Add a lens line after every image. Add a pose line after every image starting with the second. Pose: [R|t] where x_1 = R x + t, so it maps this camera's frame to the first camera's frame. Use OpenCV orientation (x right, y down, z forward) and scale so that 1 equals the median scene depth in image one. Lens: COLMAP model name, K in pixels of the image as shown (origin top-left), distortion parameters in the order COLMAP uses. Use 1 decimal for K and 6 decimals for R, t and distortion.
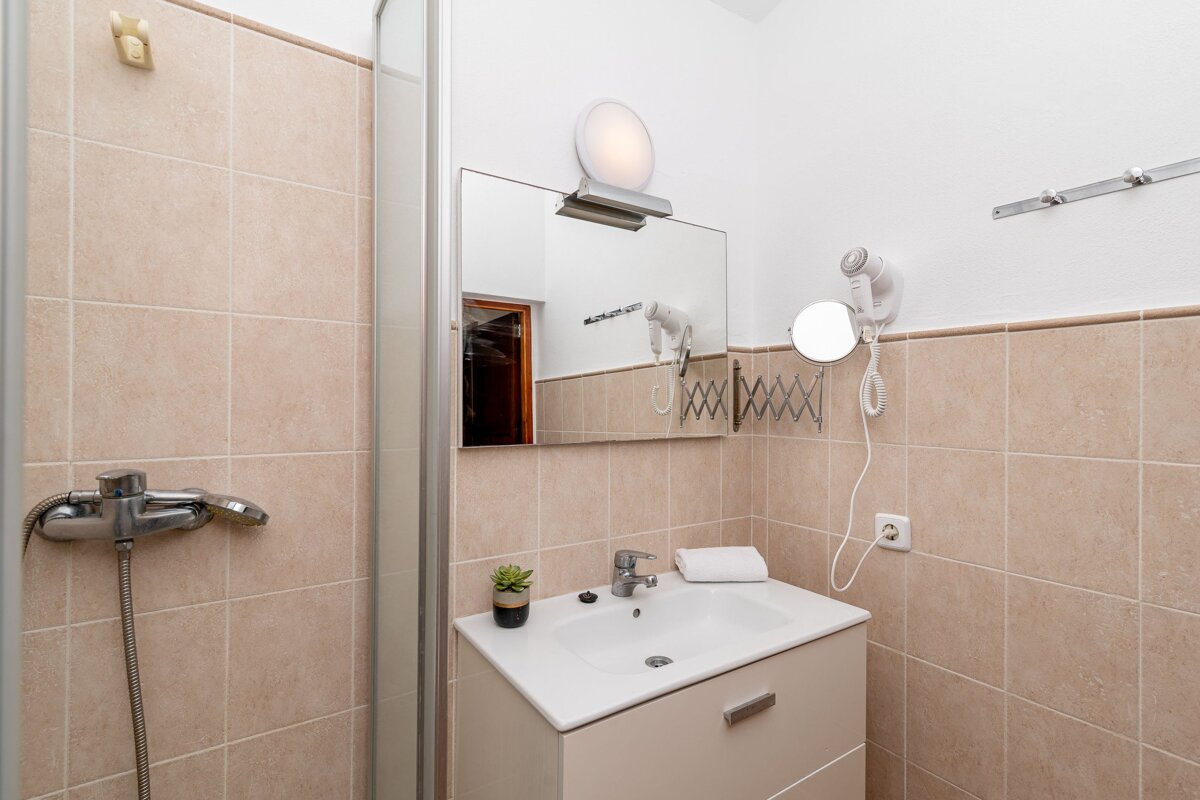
lens RADIAL K [[550.9, 0, 599.8], [0, 550.9, 396.5], [0, 0, 1]] dist [0.005669, 0.000495]
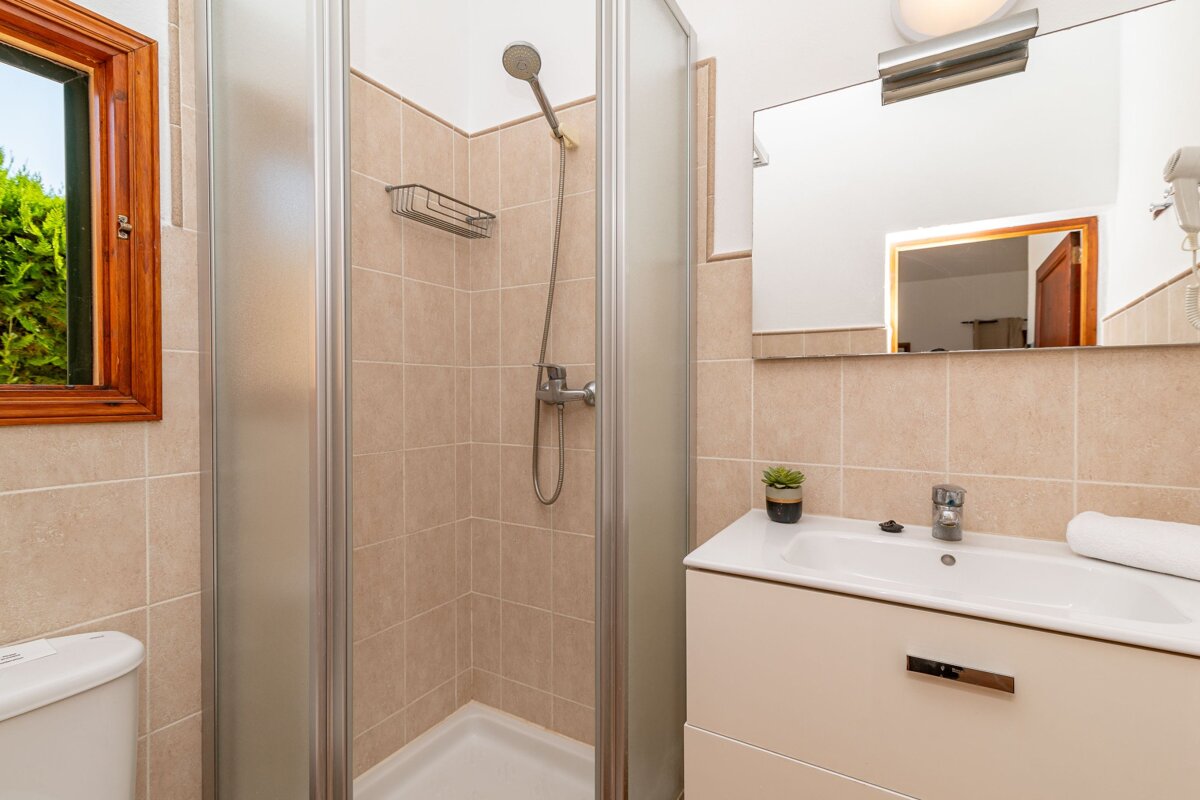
lens RADIAL K [[550.9, 0, 599.6], [0, 550.9, 403.4], [0, 0, 1]] dist [0.005669, 0.000495]
pose [[0.426421, 0.006580, -0.904501, 0.551540], [0.010012, 0.999878, 0.011995, 0.143971], [0.904470, -0.014171, 0.426303, 0.192084]]
